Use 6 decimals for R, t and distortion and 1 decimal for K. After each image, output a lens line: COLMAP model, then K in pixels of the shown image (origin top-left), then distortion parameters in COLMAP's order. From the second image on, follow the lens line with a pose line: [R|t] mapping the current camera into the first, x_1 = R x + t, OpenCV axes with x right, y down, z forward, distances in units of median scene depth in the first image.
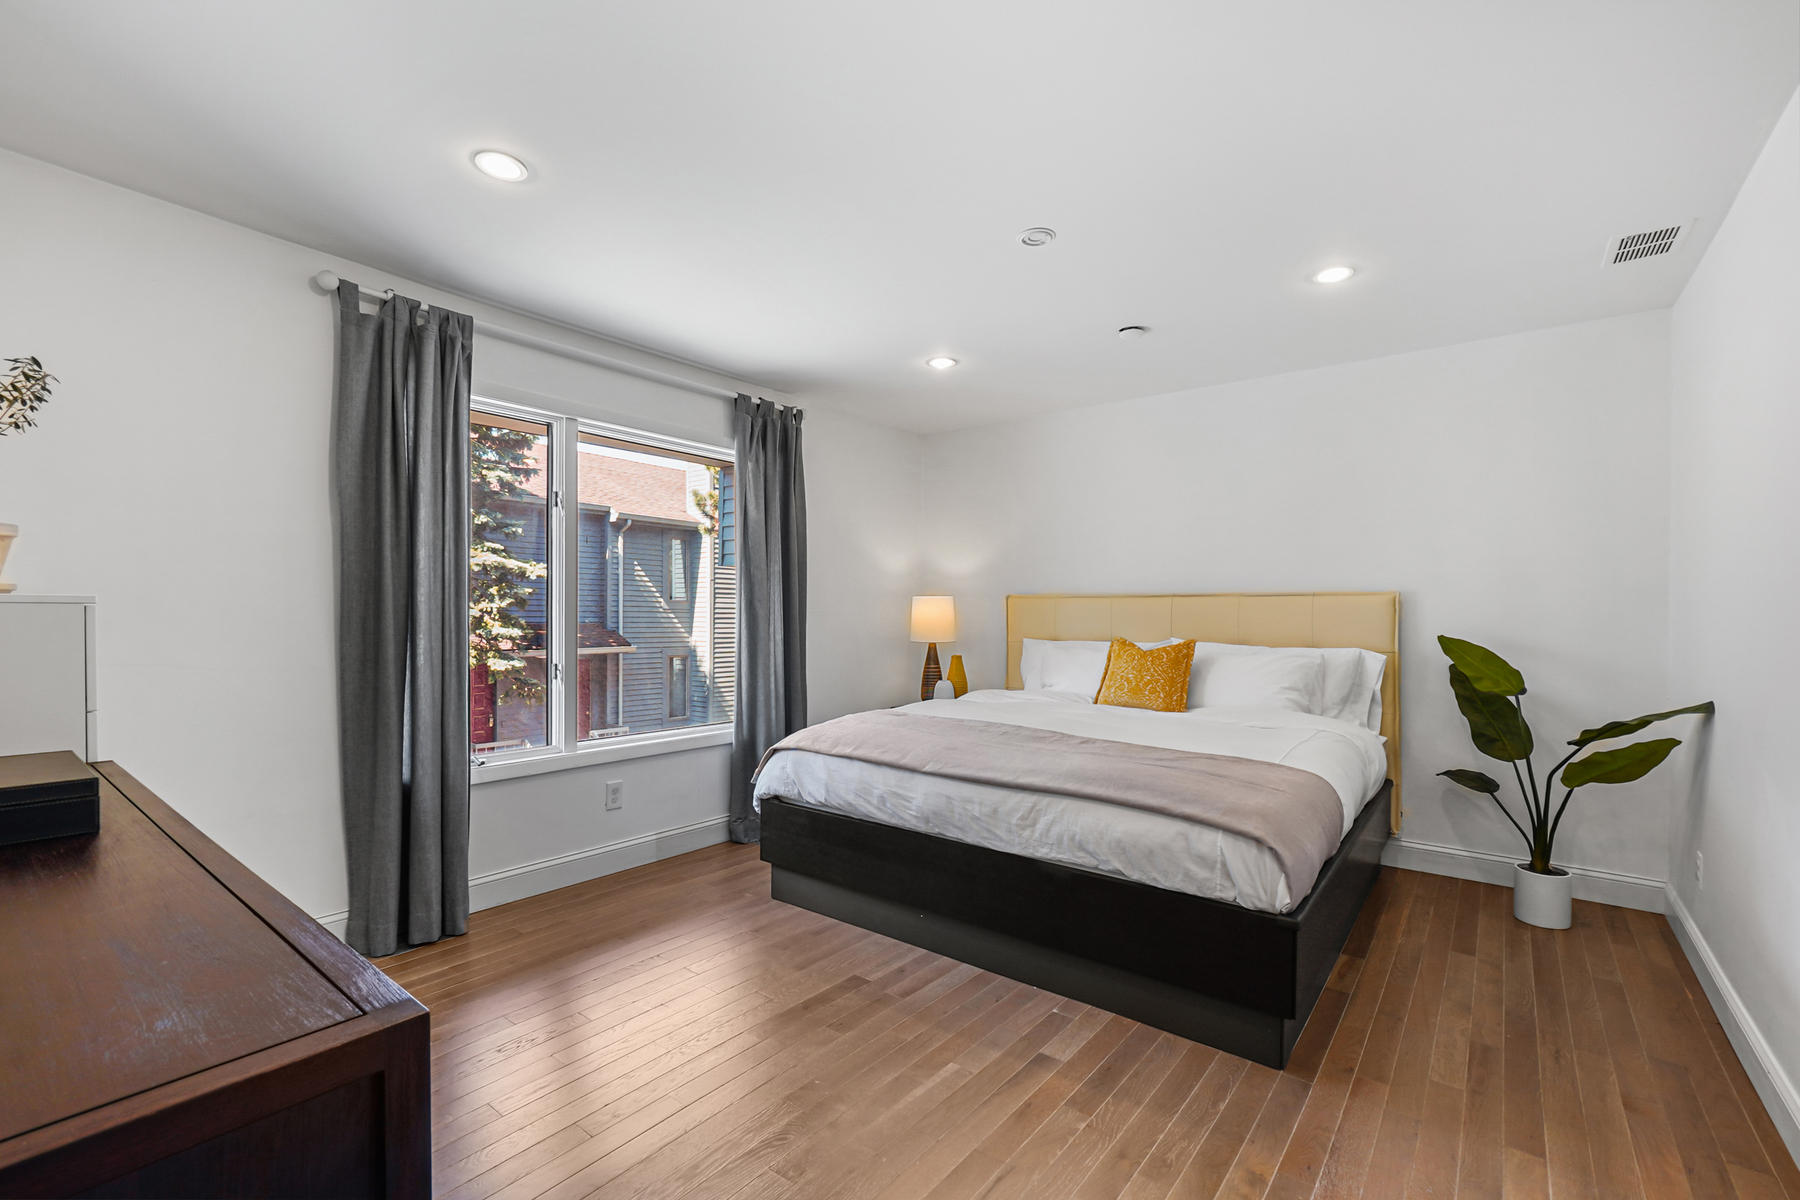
lens RADIAL K [[772.6, 0, 872.8], [0, 772.6, 608.7], [0, 0, 1]] dist [0.013027, 0.000035]
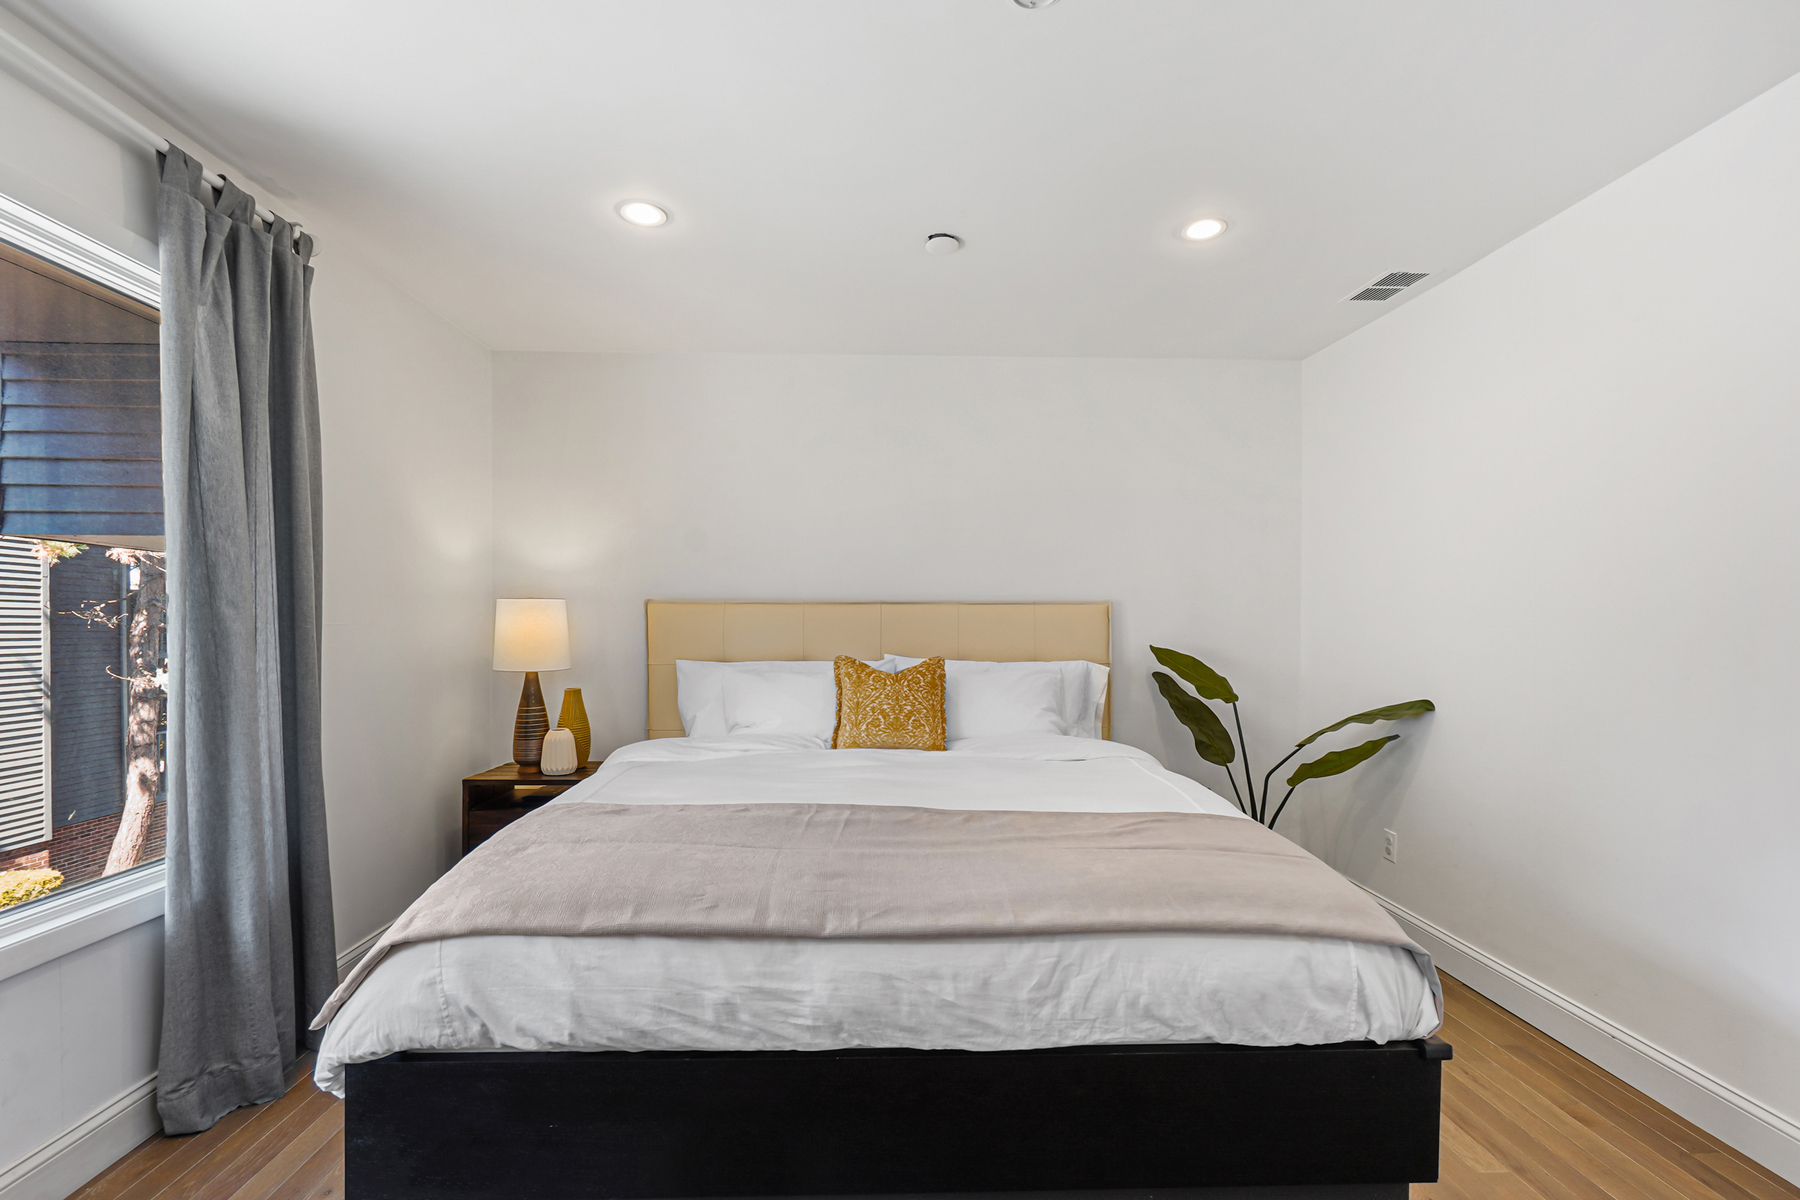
lens RADIAL K [[791.8, 0, 887.4], [0, 791.8, 625.3], [0, 0, 1]] dist [-0.009108, 0.004171]
pose [[0.755583, -0.006248, 0.655024, -0.205980], [0.000536, 0.999960, 0.008921, -0.000775], [-0.655053, -0.006389, 0.755556, 0.481875]]
